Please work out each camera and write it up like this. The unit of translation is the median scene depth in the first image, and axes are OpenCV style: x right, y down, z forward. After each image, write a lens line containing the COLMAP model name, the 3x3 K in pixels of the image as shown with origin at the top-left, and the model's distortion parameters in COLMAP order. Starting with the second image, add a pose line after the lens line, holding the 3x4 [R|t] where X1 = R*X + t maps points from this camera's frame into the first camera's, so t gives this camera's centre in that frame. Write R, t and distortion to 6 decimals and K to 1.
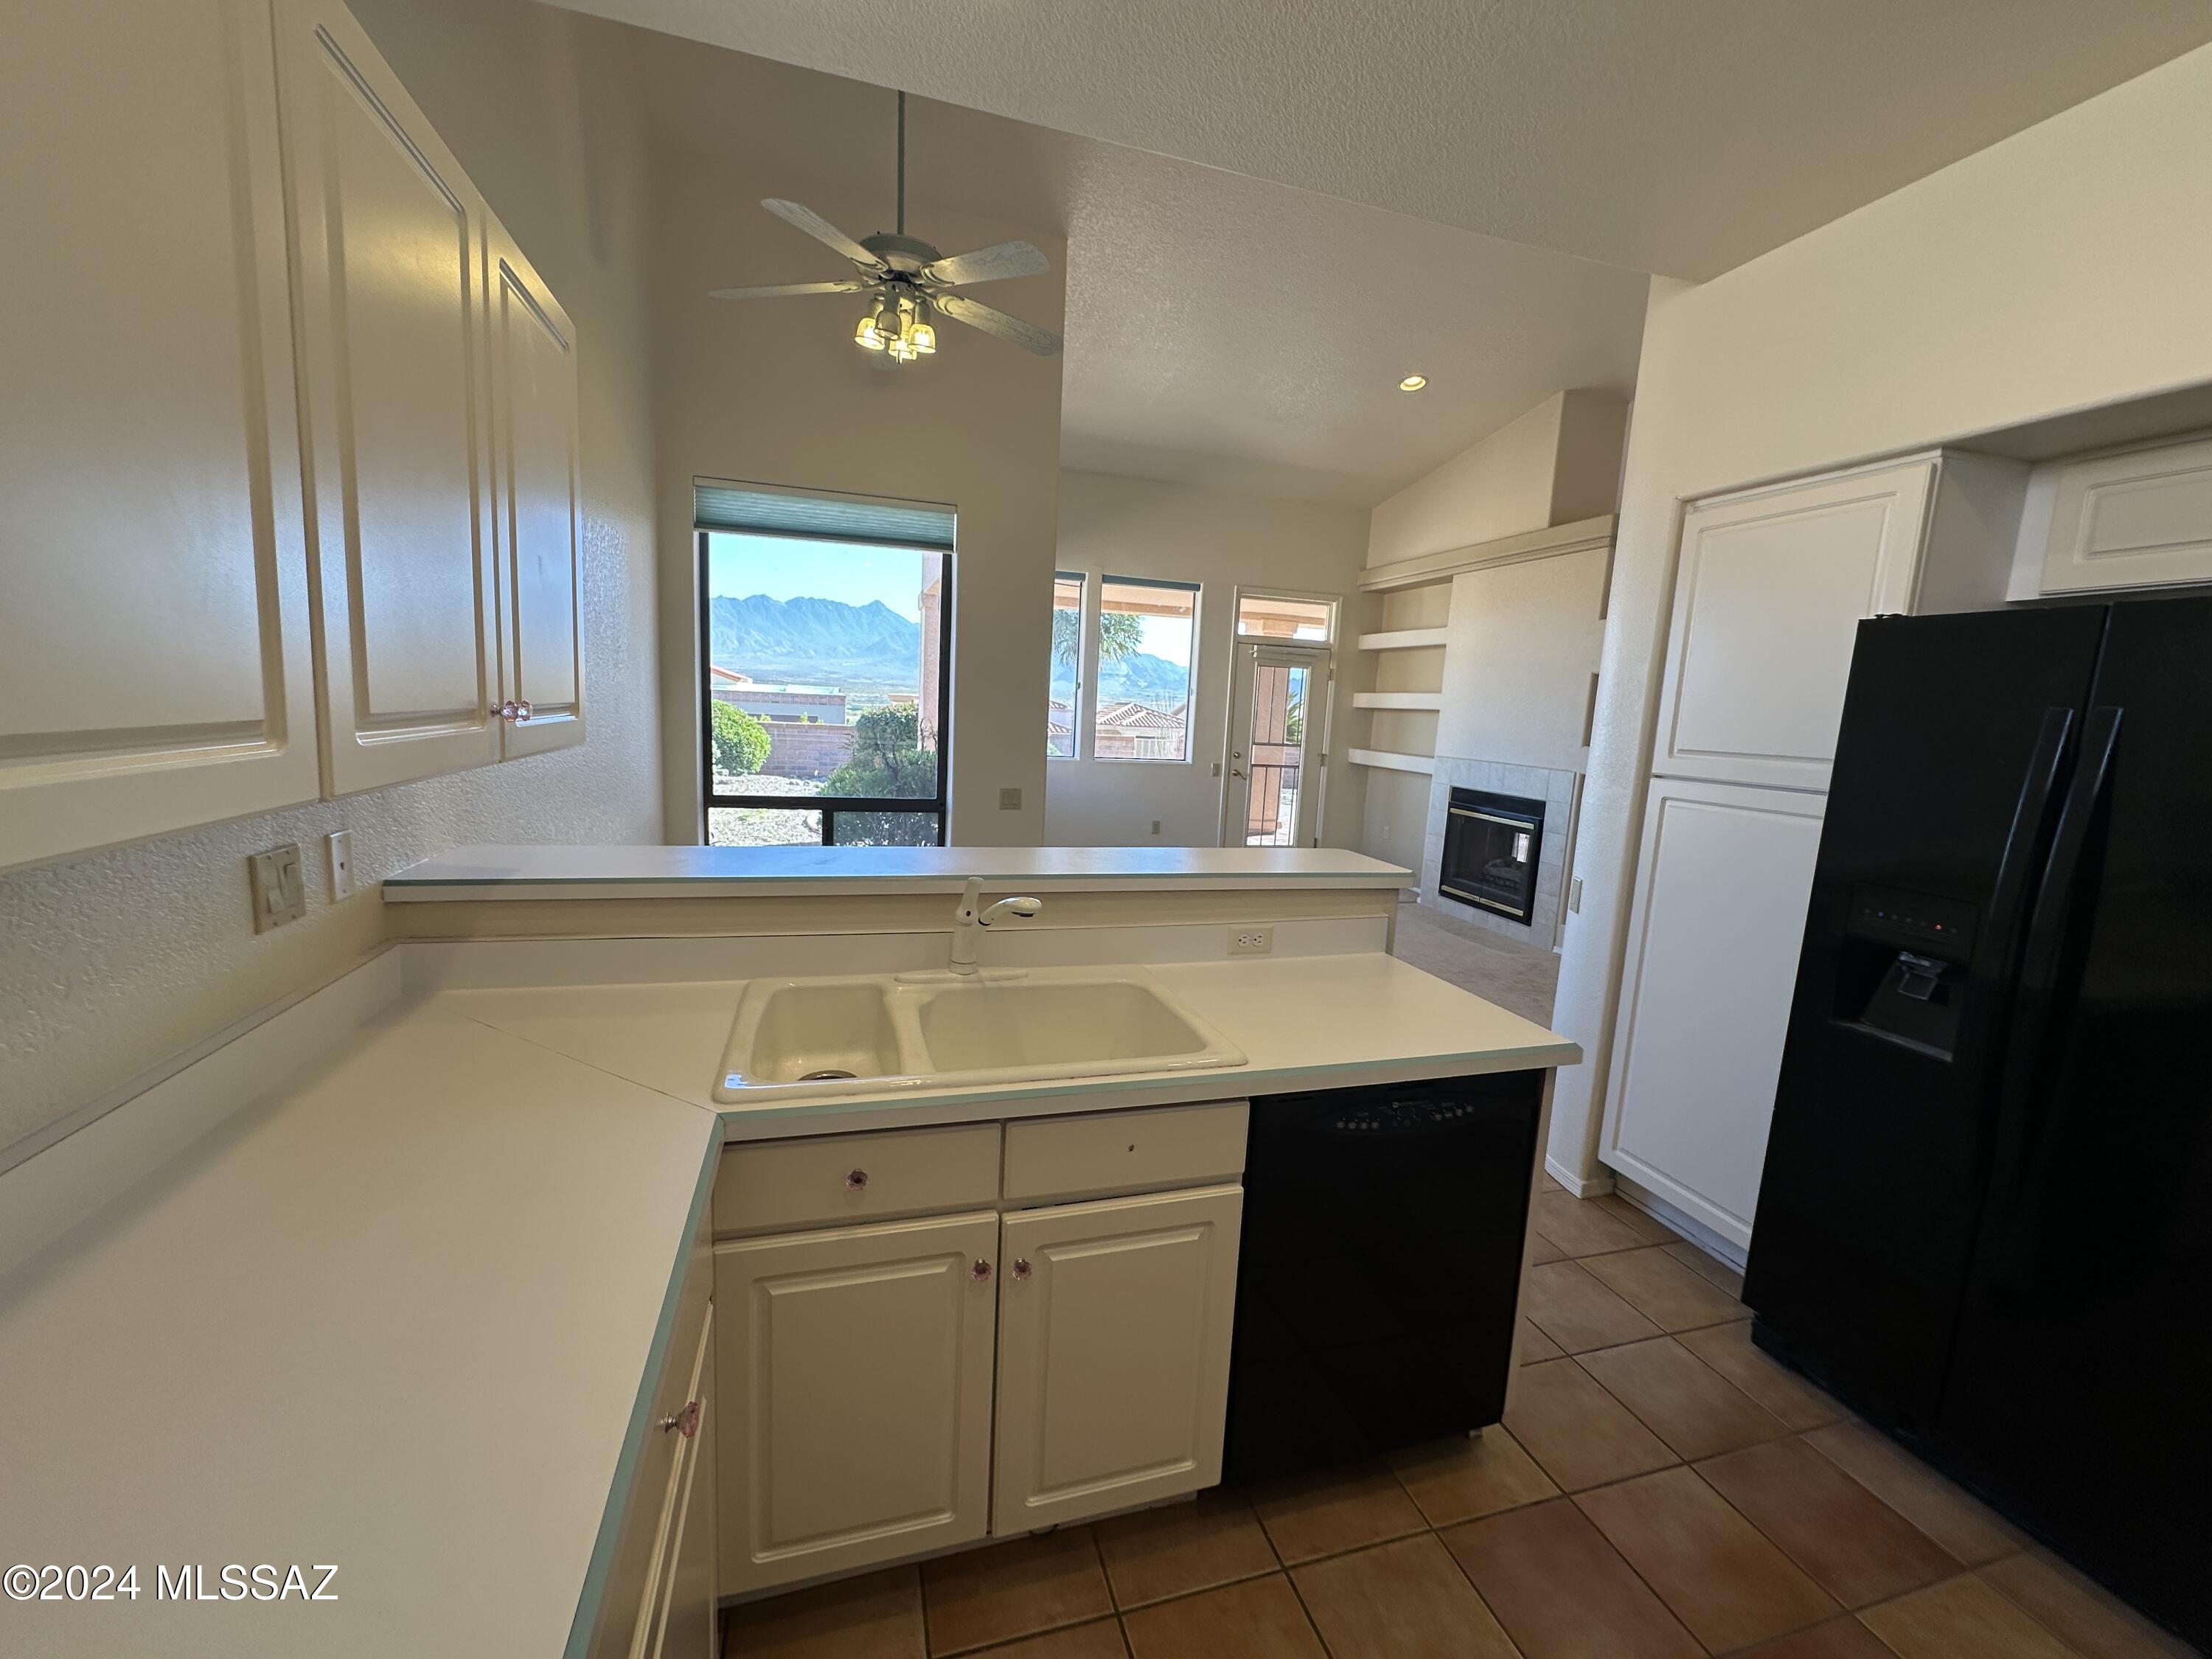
lens RADIAL K [[879.4, 0, 1107.1], [0, 879.4, 832.3], [0, 0, 1]] dist [-0.002726, 0.001050]
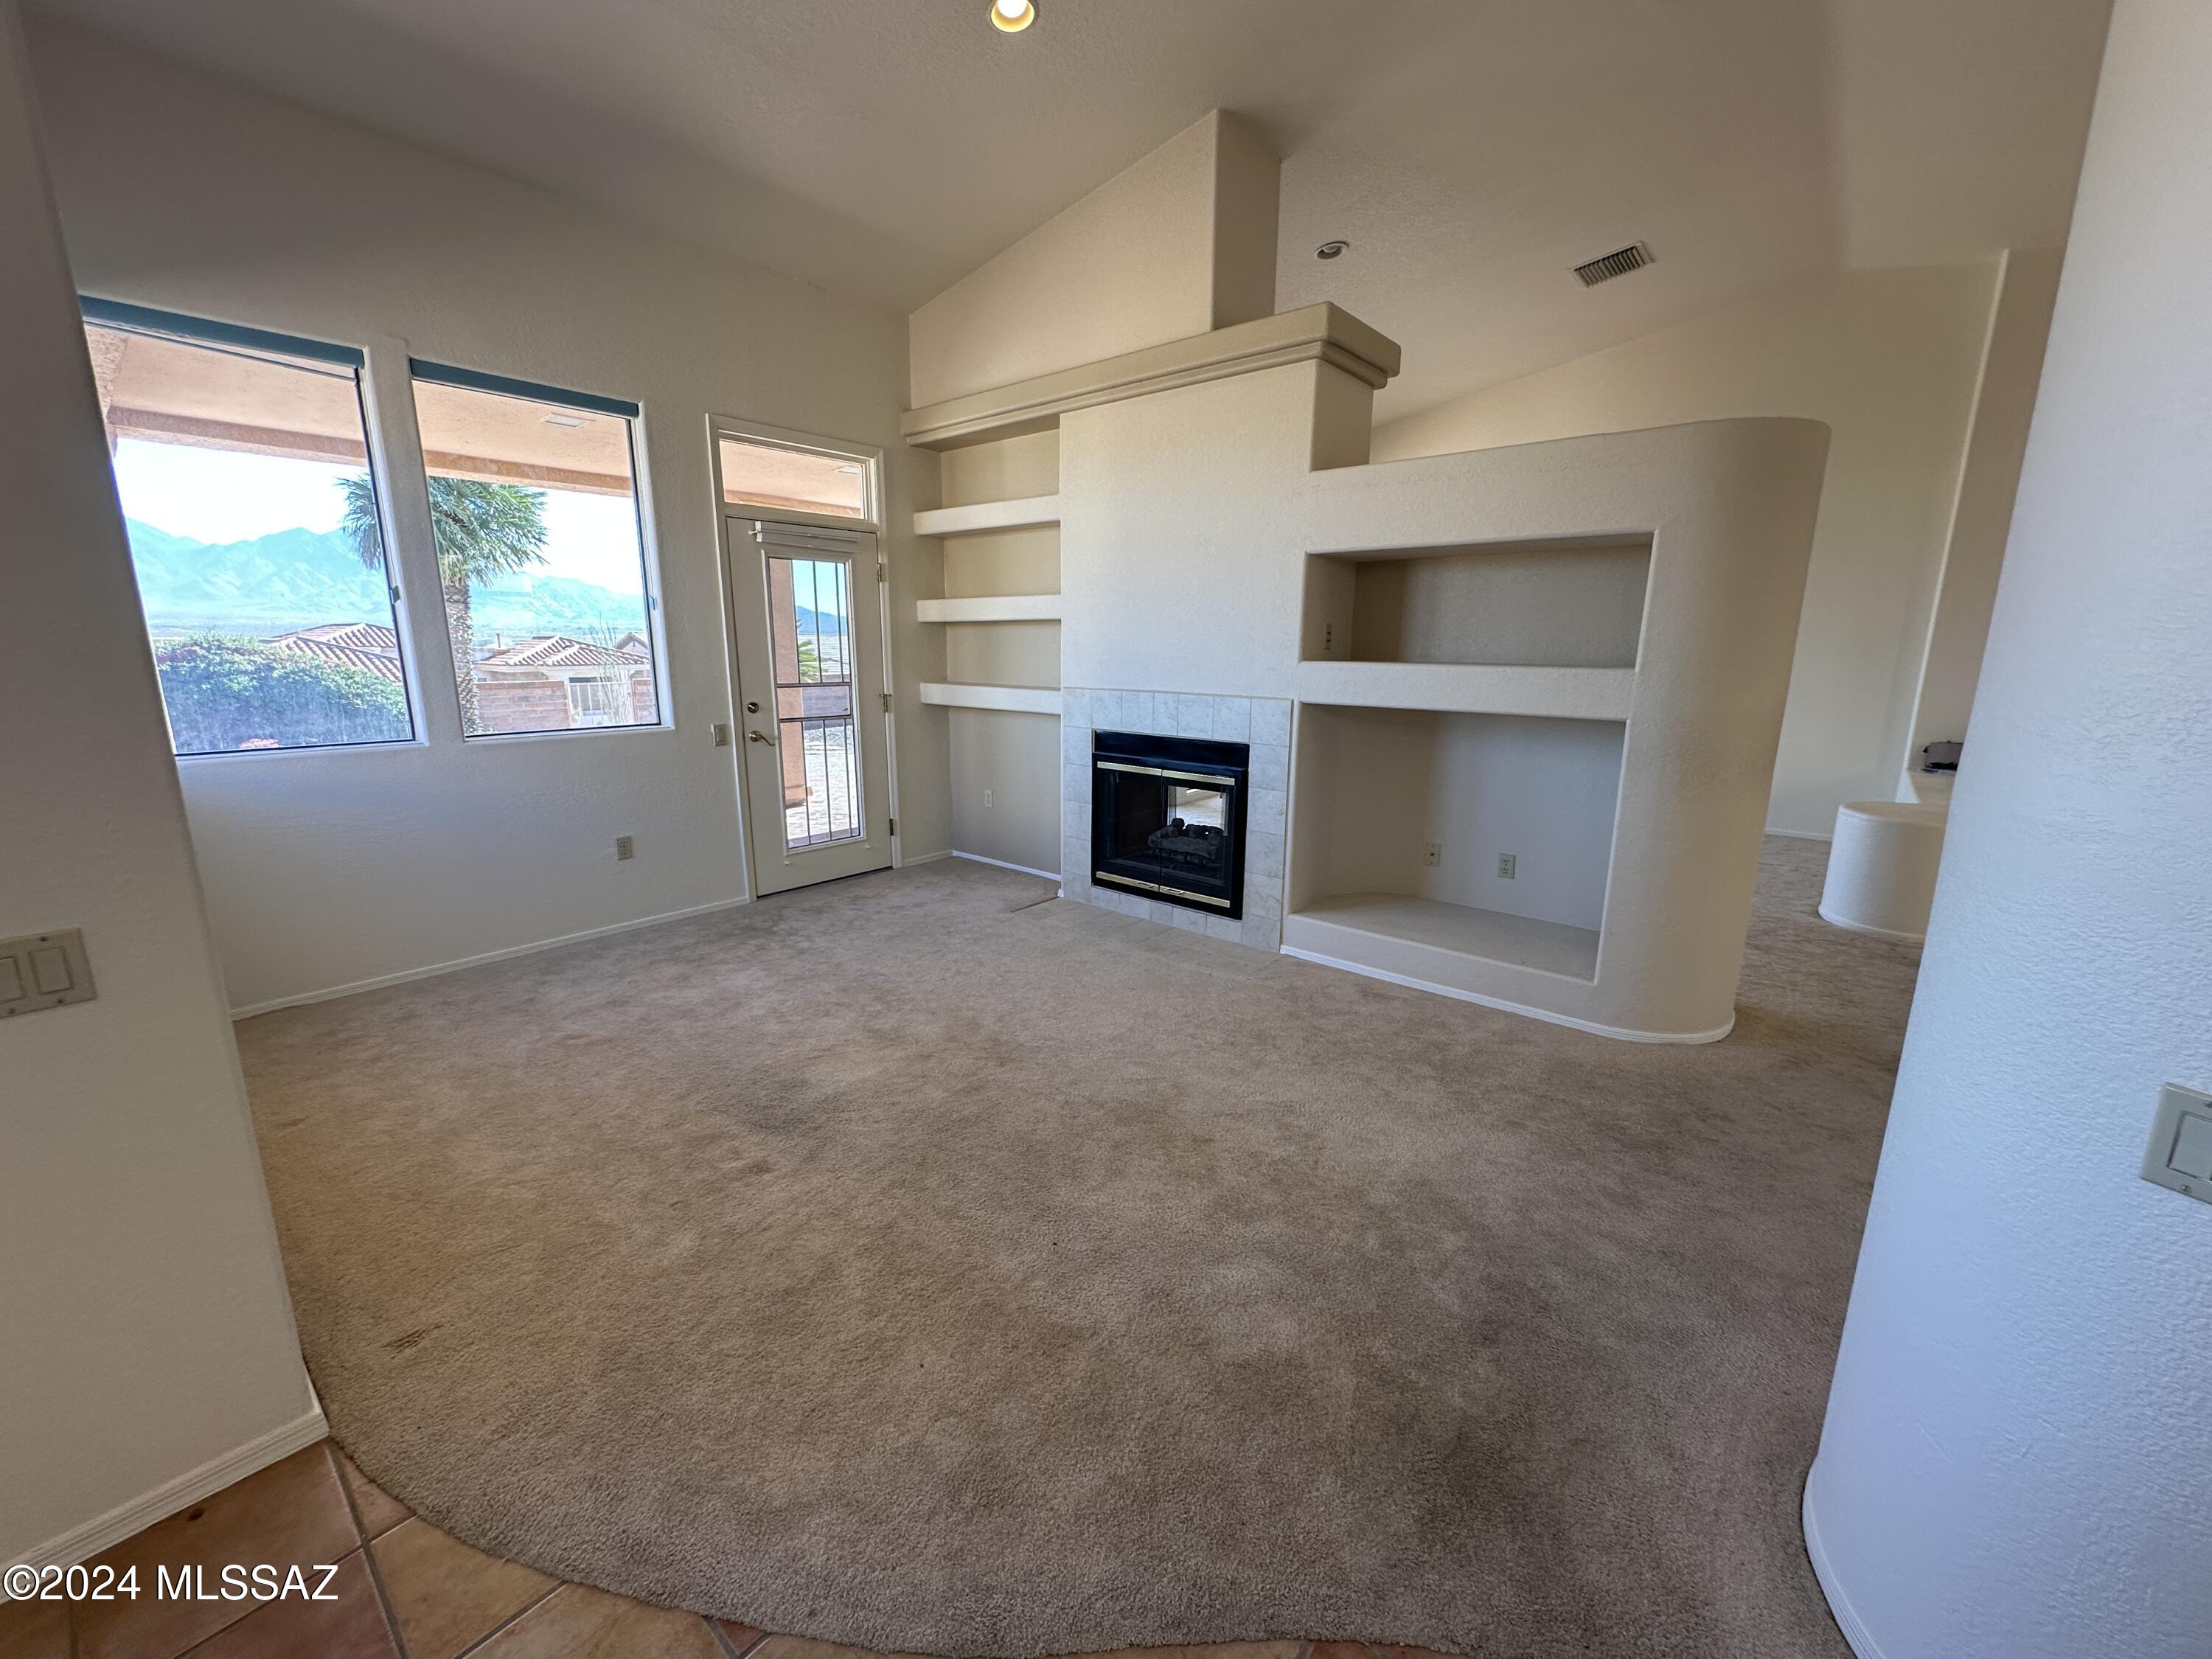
lens RADIAL K [[879.4, 0, 1103.4], [0, 879.4, 831.1], [0, 0, 1]] dist [-0.002726, 0.001050]
pose [[0.839904, -0.158286, 0.519140, 0.022732], [0.114890, 0.986703, 0.114968, -0.046792], [-0.530435, -0.036918, 0.846921, 0.362332]]
